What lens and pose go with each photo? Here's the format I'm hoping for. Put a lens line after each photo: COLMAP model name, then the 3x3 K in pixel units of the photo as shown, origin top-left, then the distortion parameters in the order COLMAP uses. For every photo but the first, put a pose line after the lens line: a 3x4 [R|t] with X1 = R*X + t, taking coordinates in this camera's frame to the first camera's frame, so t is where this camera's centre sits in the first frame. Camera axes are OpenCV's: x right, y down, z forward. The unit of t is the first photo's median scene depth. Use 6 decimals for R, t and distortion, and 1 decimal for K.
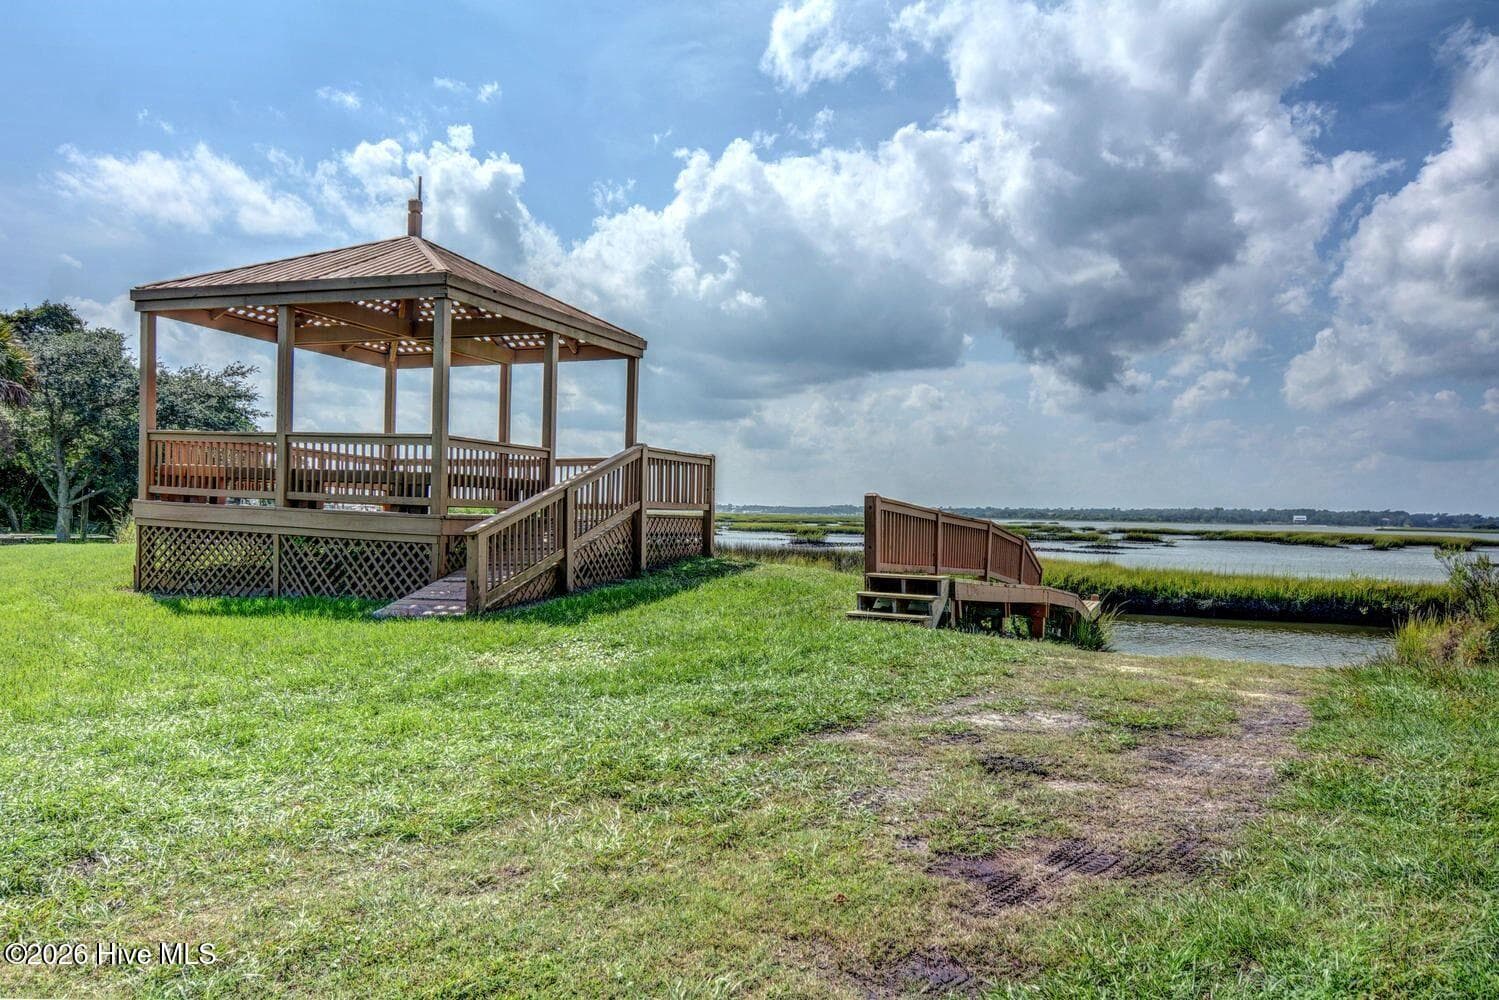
lens RADIAL K [[1049.2, 0, 749.5], [0, 1049.2, 500.0], [0, 0, 1]] dist [0.001731, -0.002031]
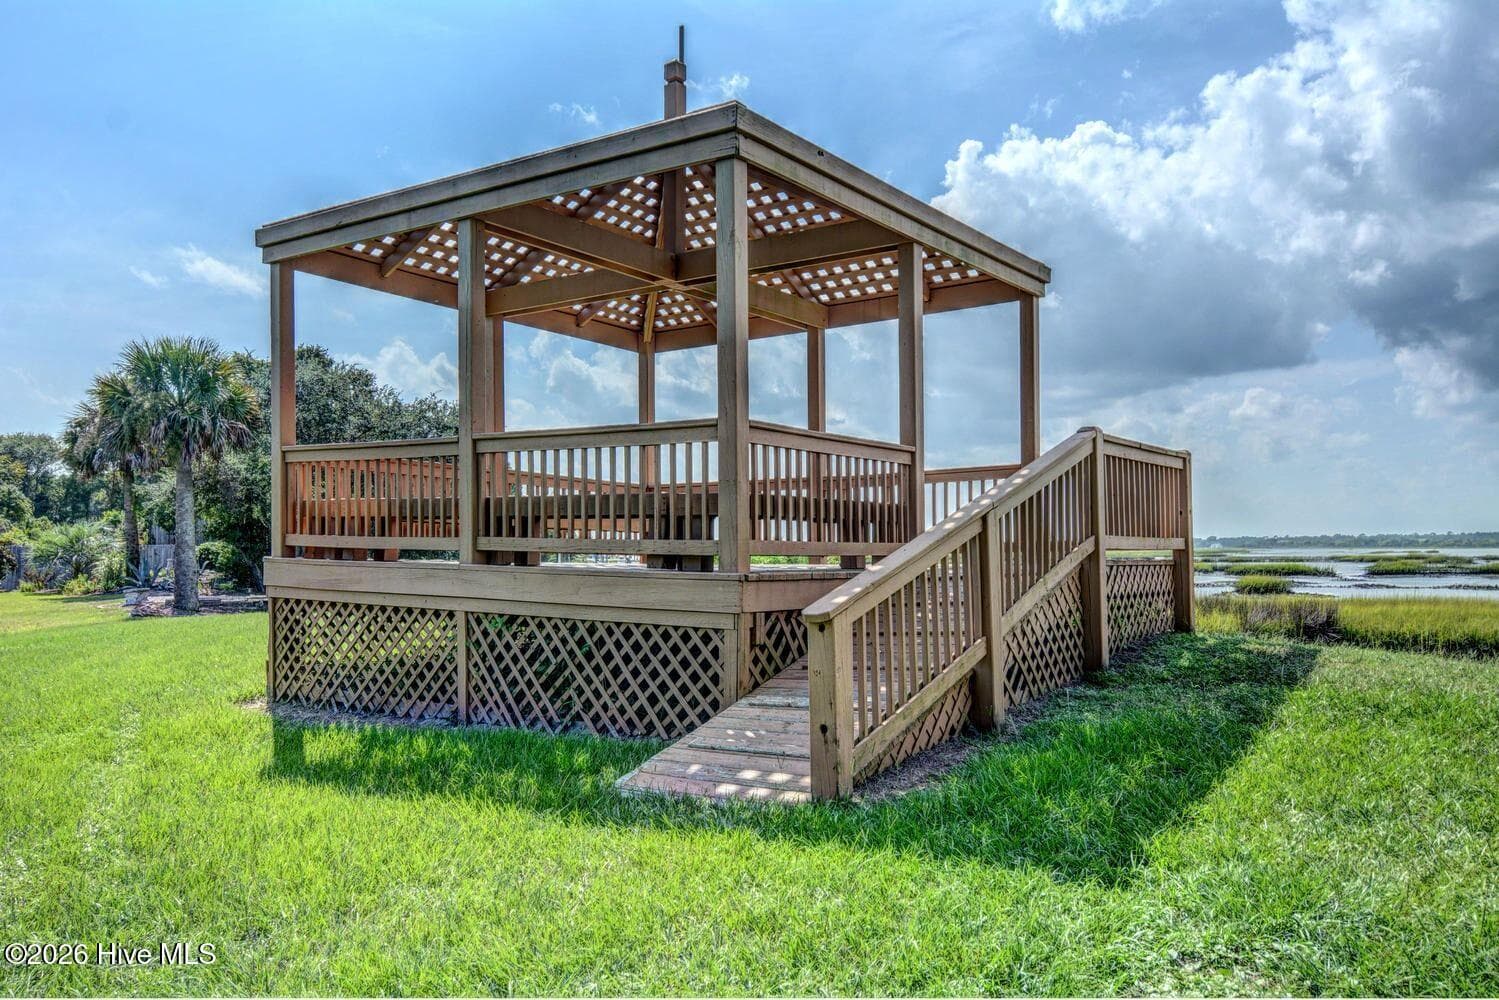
lens RADIAL K [[1049.2, 0, 749.5], [0, 1049.2, 500.0], [0, 0, 1]] dist [0.001731, -0.002031]
pose [[0.970921, -0.037809, -0.236395, -0.157333], [0.028977, 0.998750, -0.040727, -0.000561], [0.237640, 0.032693, 0.970803, 0.473308]]
